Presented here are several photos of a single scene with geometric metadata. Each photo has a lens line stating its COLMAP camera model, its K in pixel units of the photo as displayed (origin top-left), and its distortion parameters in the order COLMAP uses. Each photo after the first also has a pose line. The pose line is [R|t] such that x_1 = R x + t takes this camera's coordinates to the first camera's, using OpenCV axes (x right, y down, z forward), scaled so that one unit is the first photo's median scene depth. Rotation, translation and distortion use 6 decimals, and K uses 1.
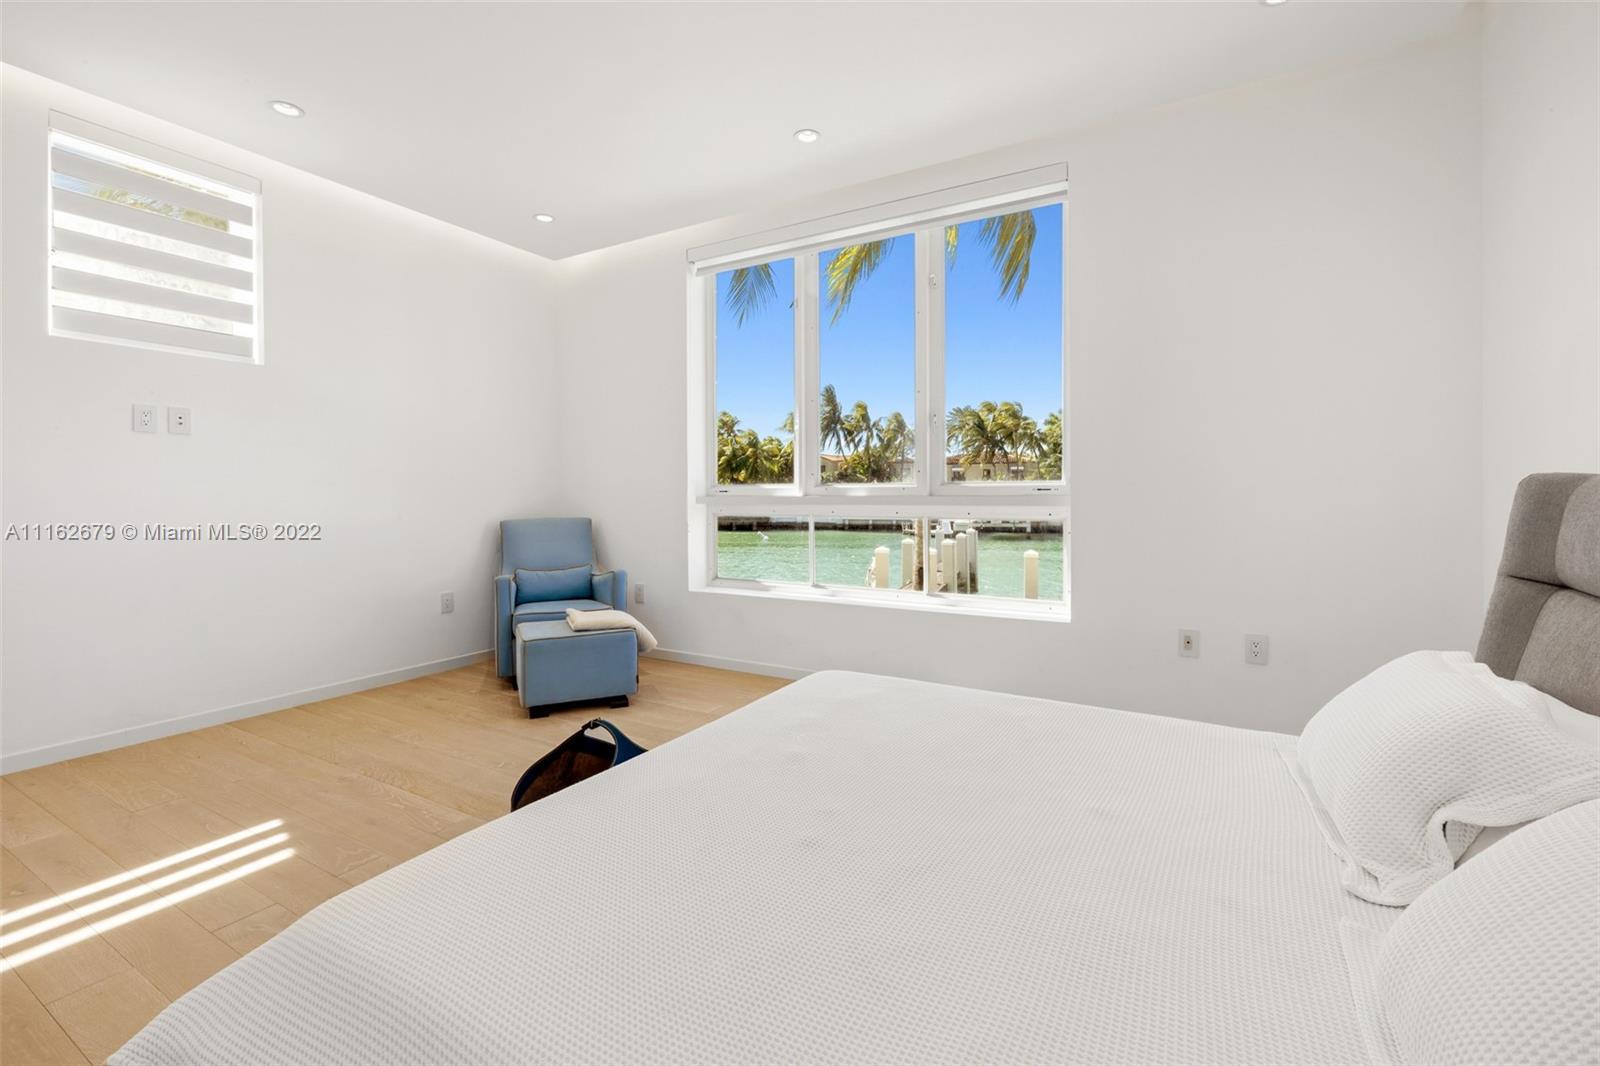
lens RADIAL K [[701.2, 0, 789.7], [0, 701.2, 502.0], [0, 0, 1]] dist [0.010090, 0.000585]
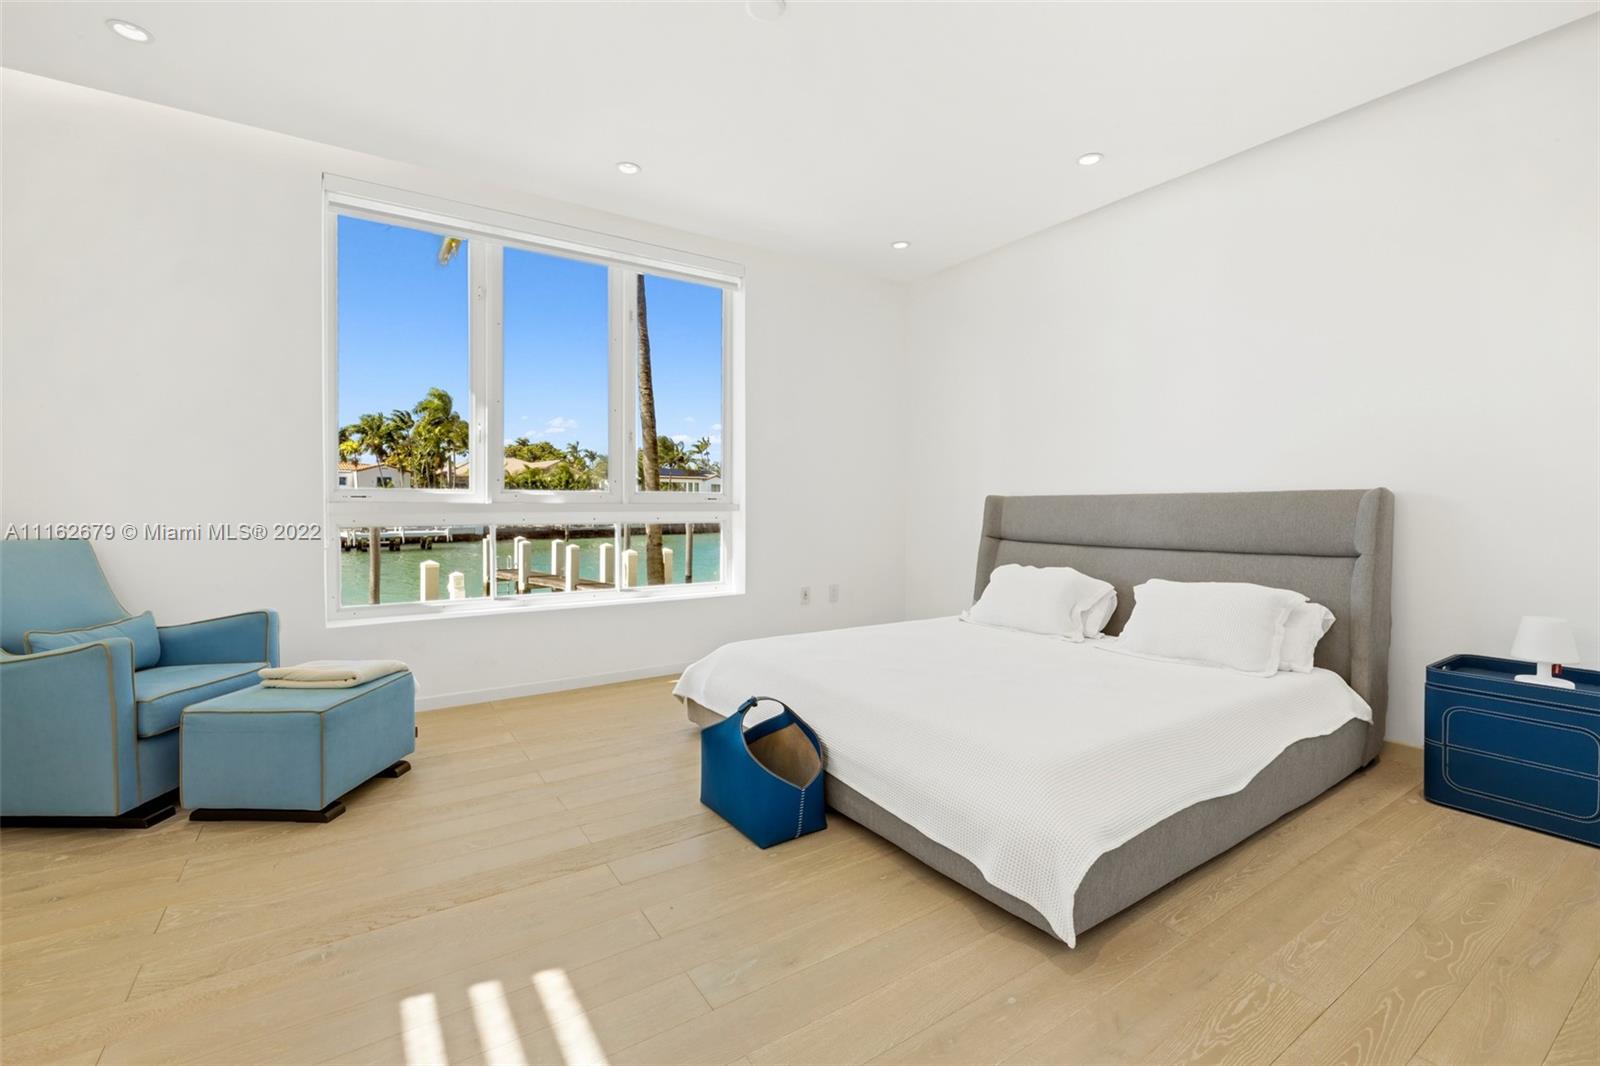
lens RADIAL K [[701.2, 0, 800.7], [0, 701.2, 520.5], [0, 0, 1]] dist [0.010090, 0.000585]
pose [[0.436519, -0.019292, 0.899488, -0.705848], [0.006646, 0.999812, 0.018219, -0.000009], [-0.899671, -0.001975, 0.436565, 0.246112]]
